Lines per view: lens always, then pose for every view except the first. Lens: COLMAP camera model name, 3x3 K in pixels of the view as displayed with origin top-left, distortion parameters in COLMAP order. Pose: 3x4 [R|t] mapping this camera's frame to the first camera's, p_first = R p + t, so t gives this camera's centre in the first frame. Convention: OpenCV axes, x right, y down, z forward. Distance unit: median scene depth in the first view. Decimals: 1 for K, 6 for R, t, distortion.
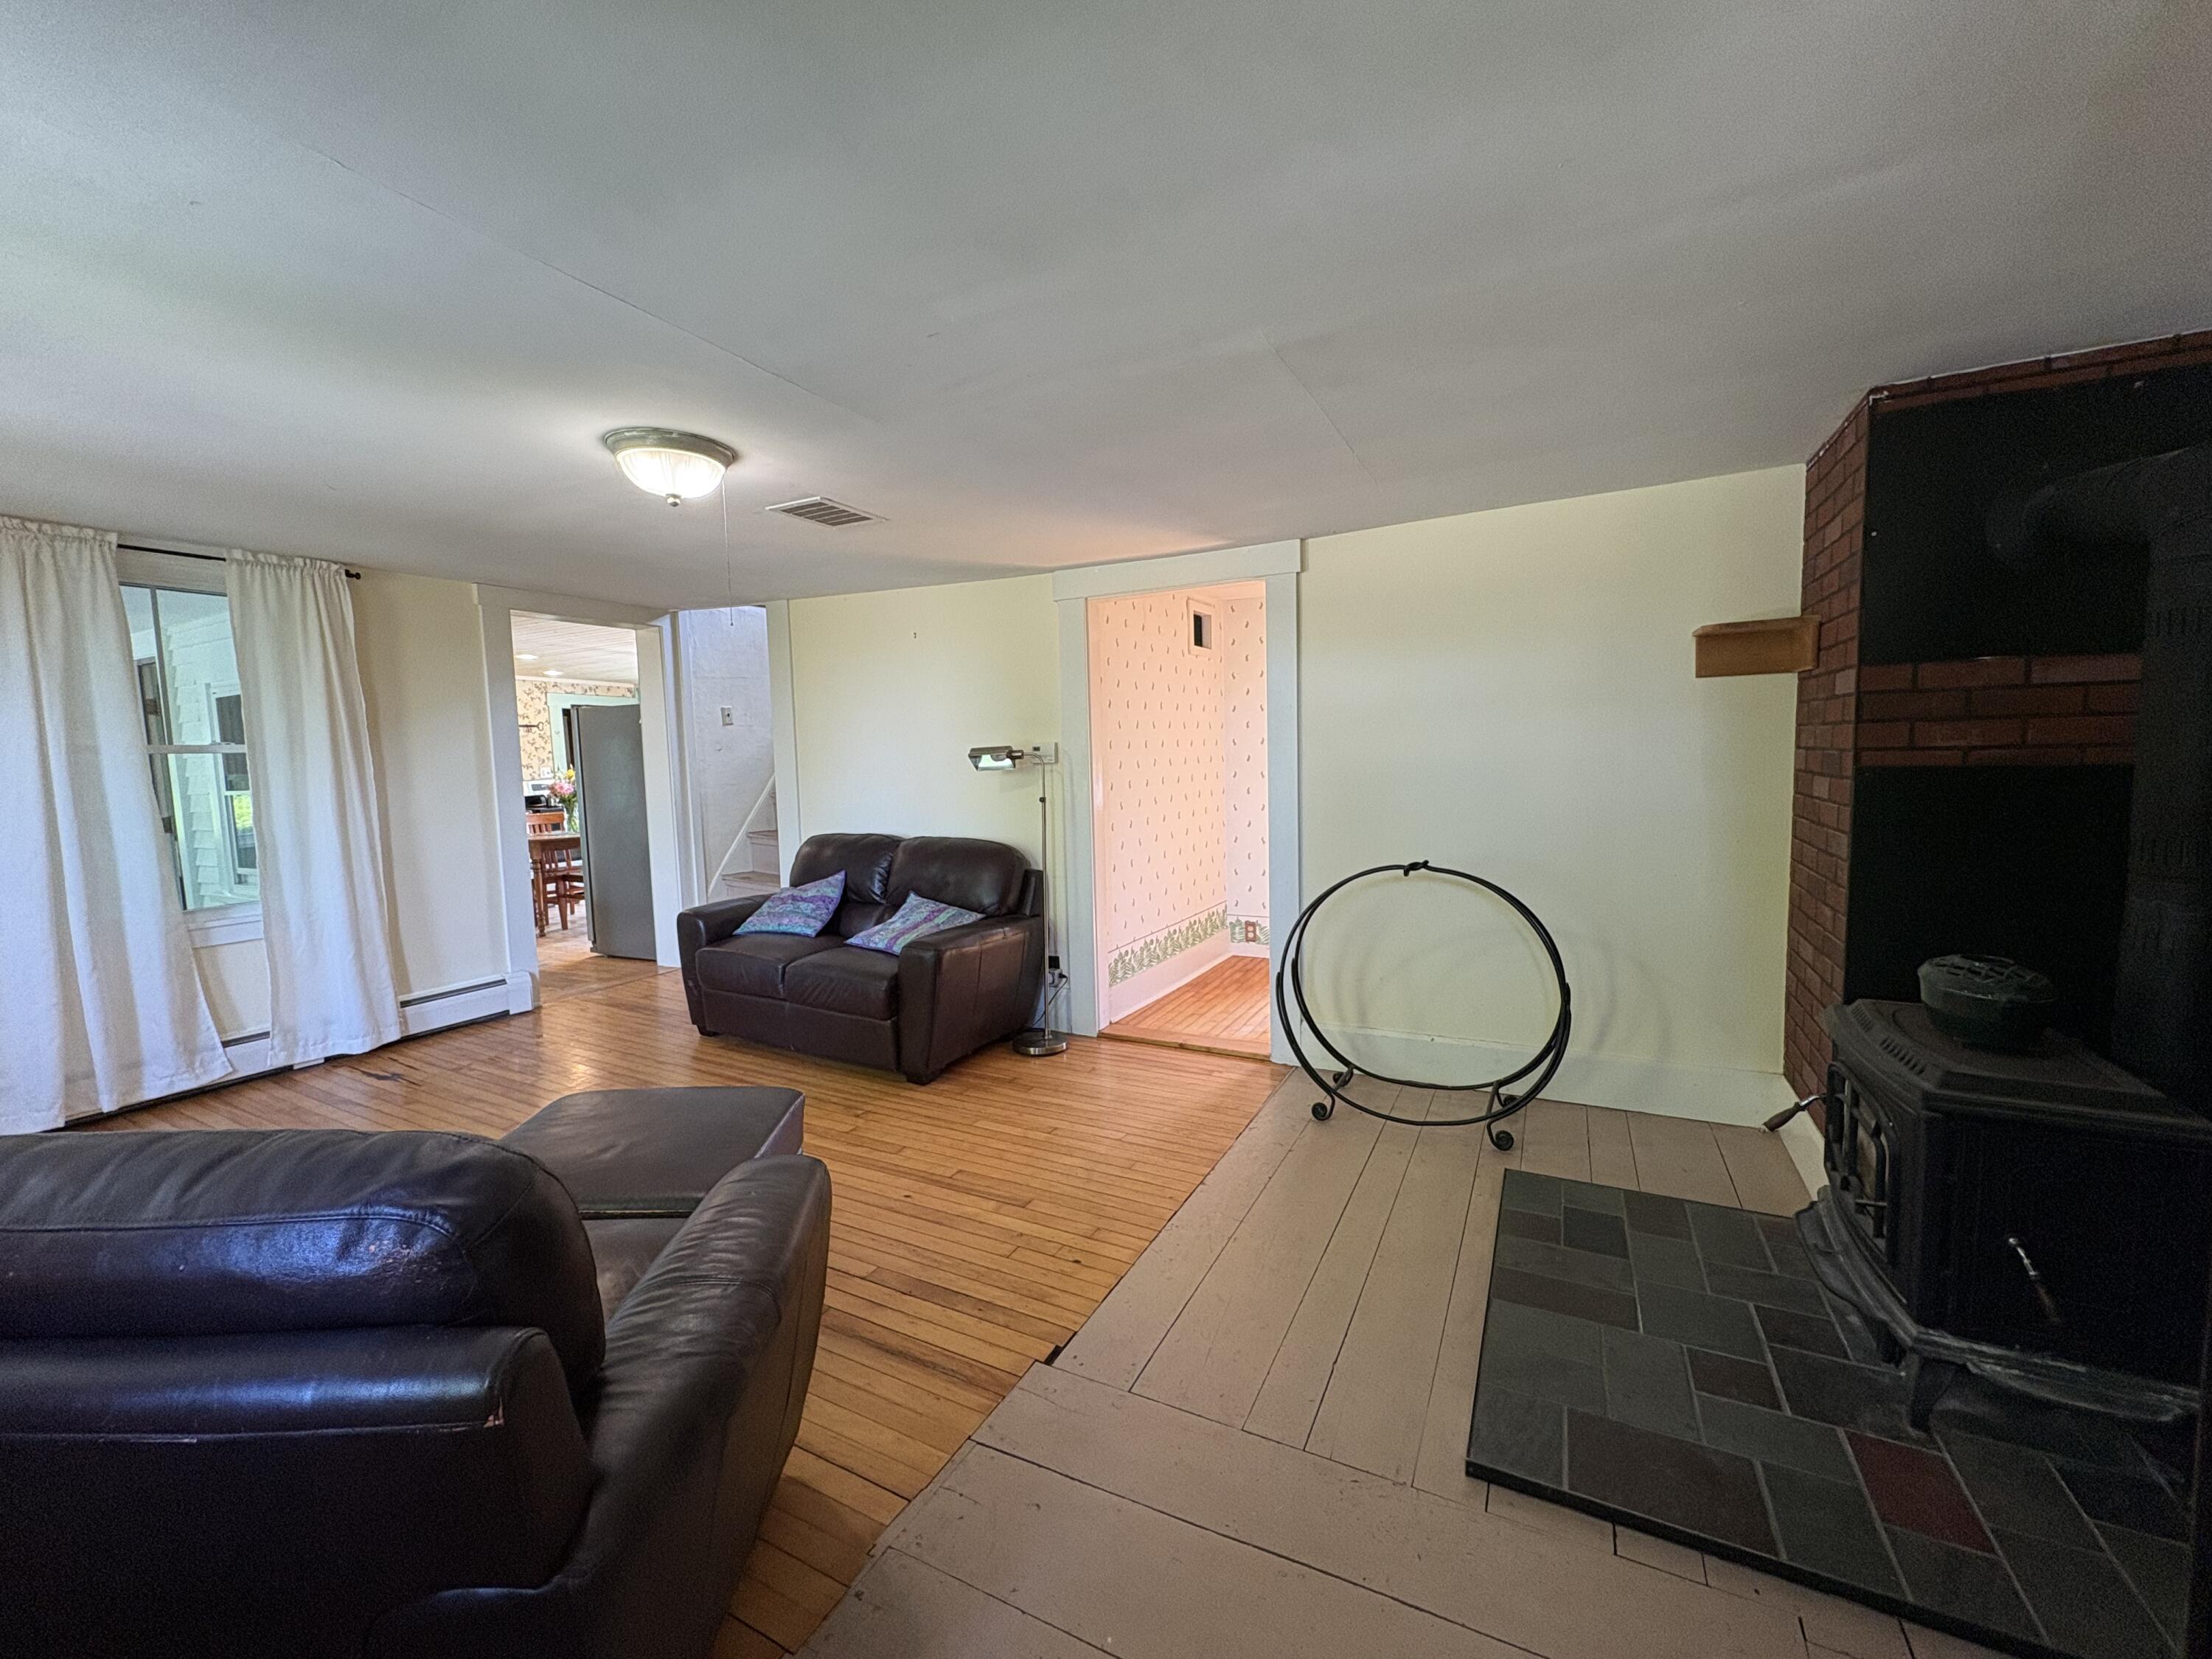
lens RADIAL K [[875.2, 0, 1100.7], [0, 875.2, 835.5], [0, 0, 1]] dist [-0.006547, 0.000663]
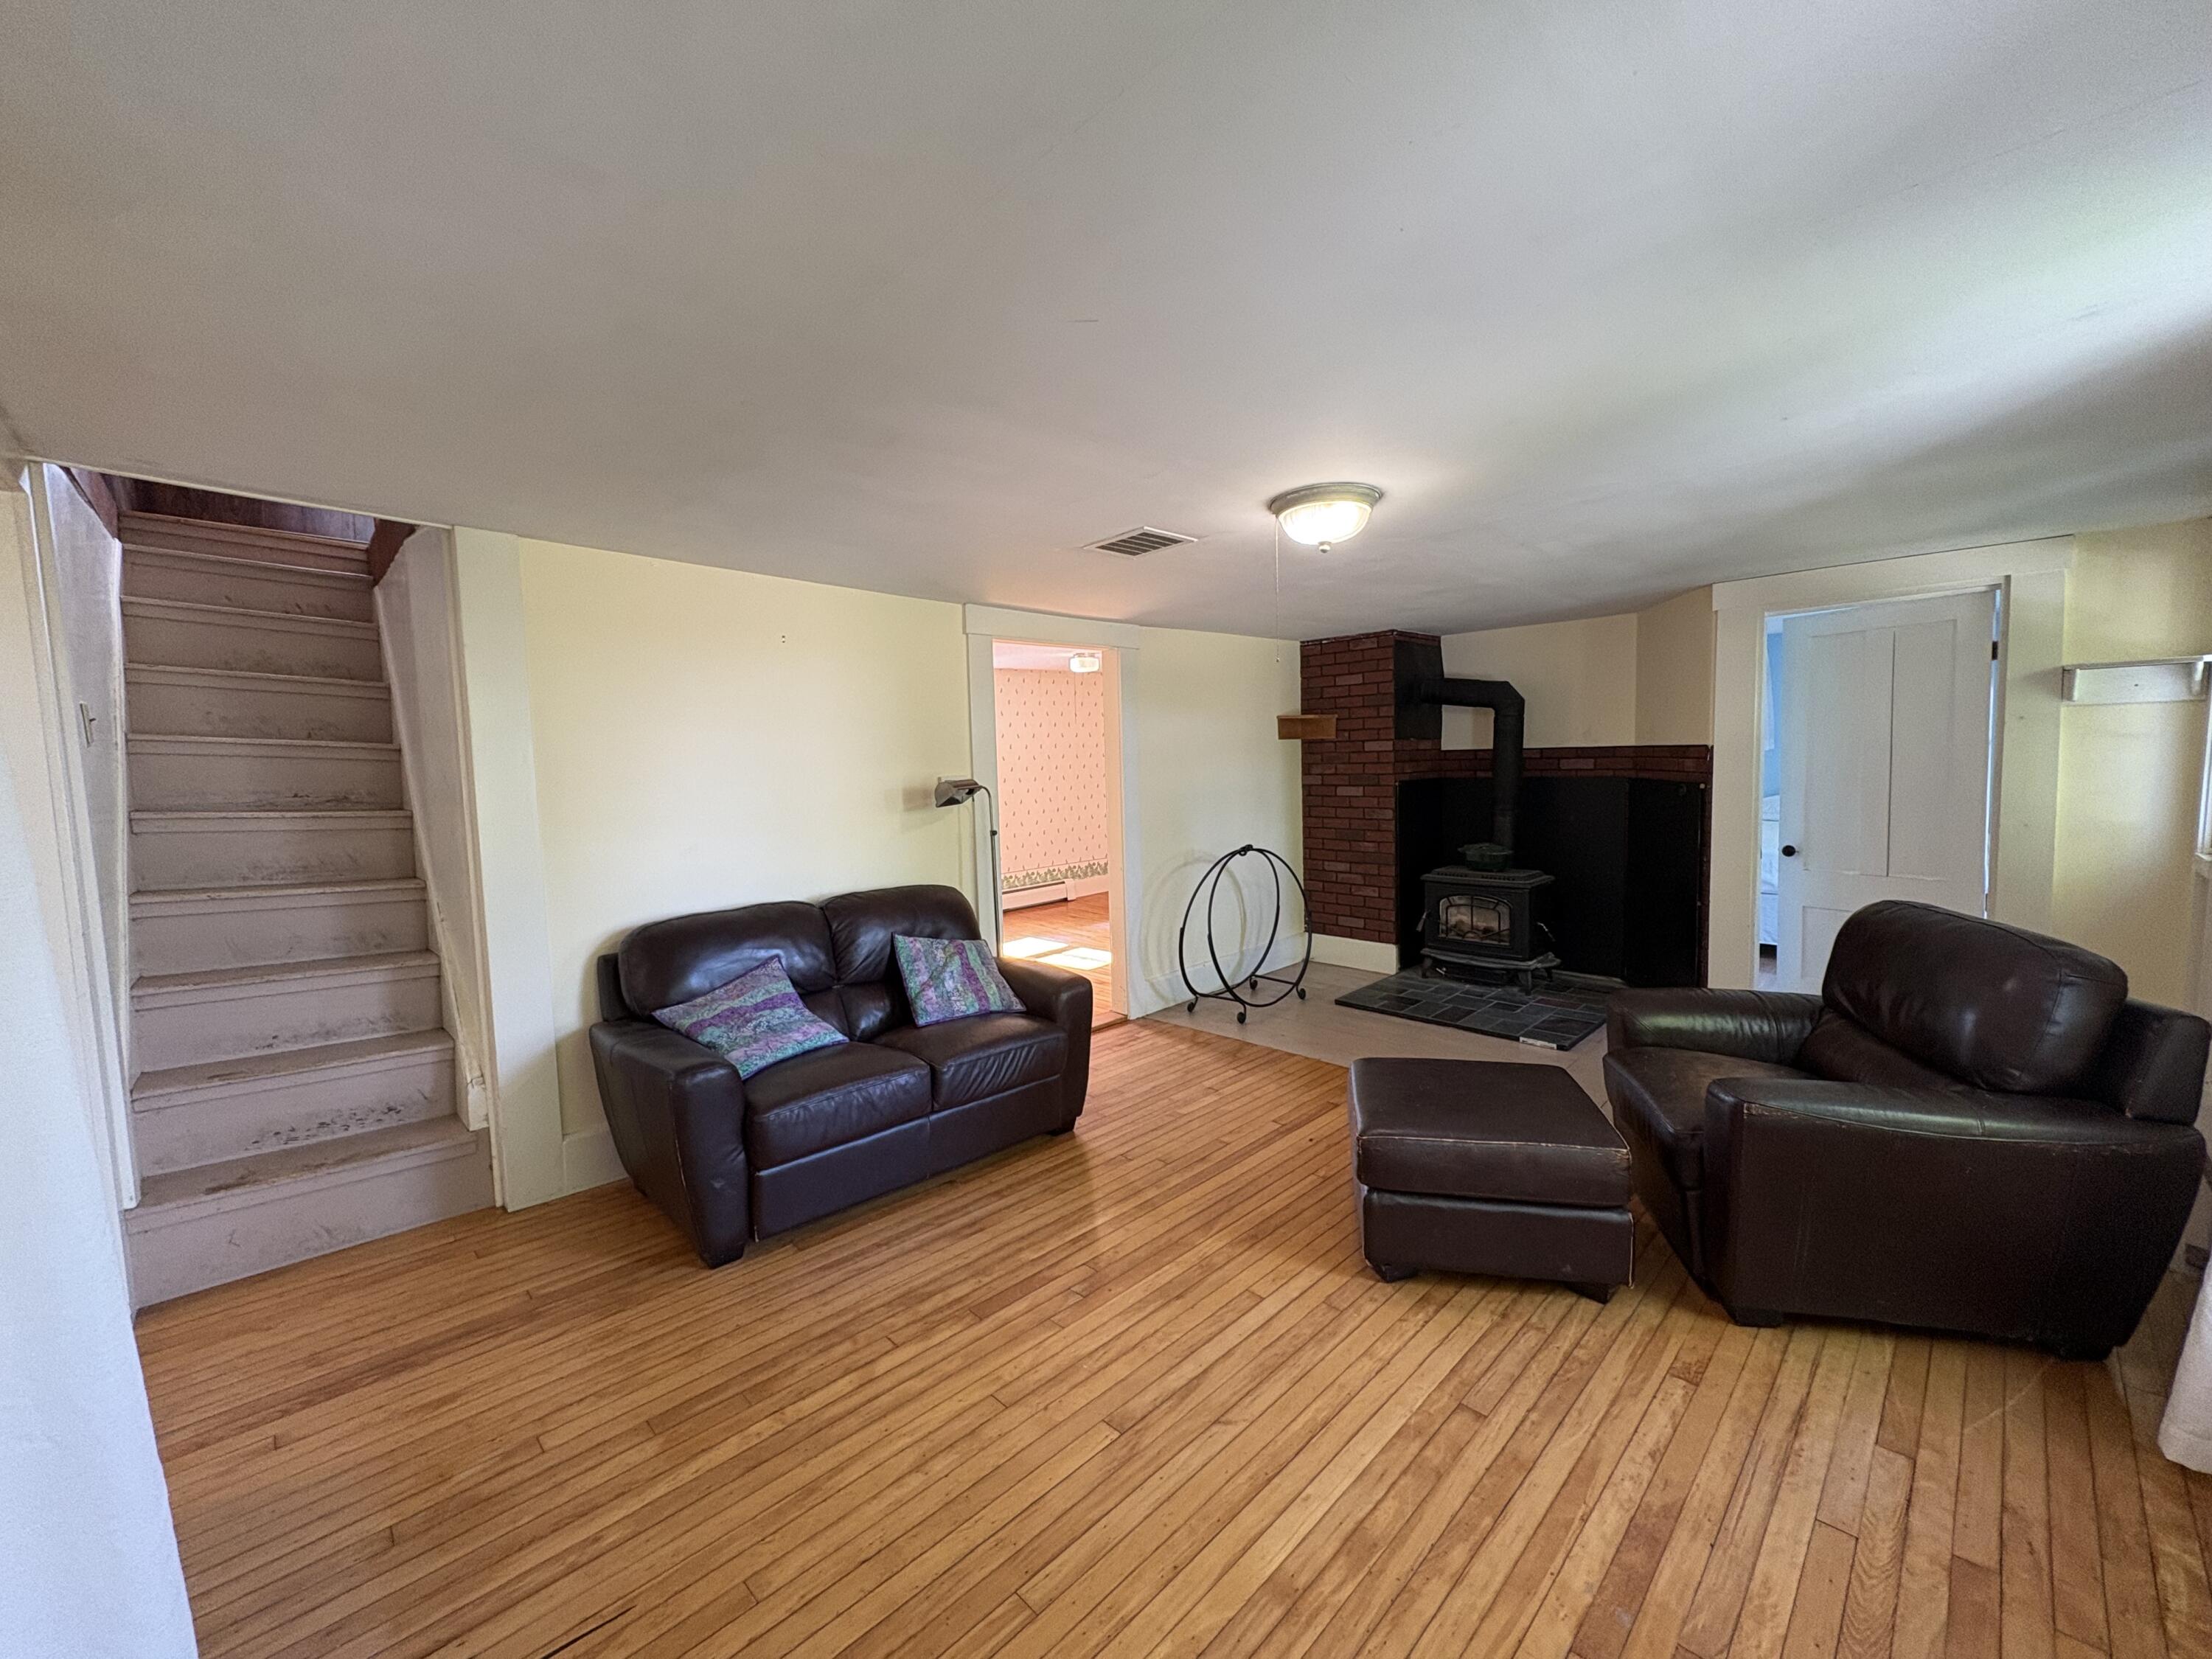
lens RADIAL K [[875.2, 0, 1094.6], [0, 875.2, 828.0], [0, 0, 1]] dist [-0.006547, 0.000663]
pose [[0.318591, -0.057998, 0.946116, -1.324648], [0.117306, 0.992866, 0.021363, -0.075172], [-0.940606, 0.104179, 0.323122, 0.769113]]
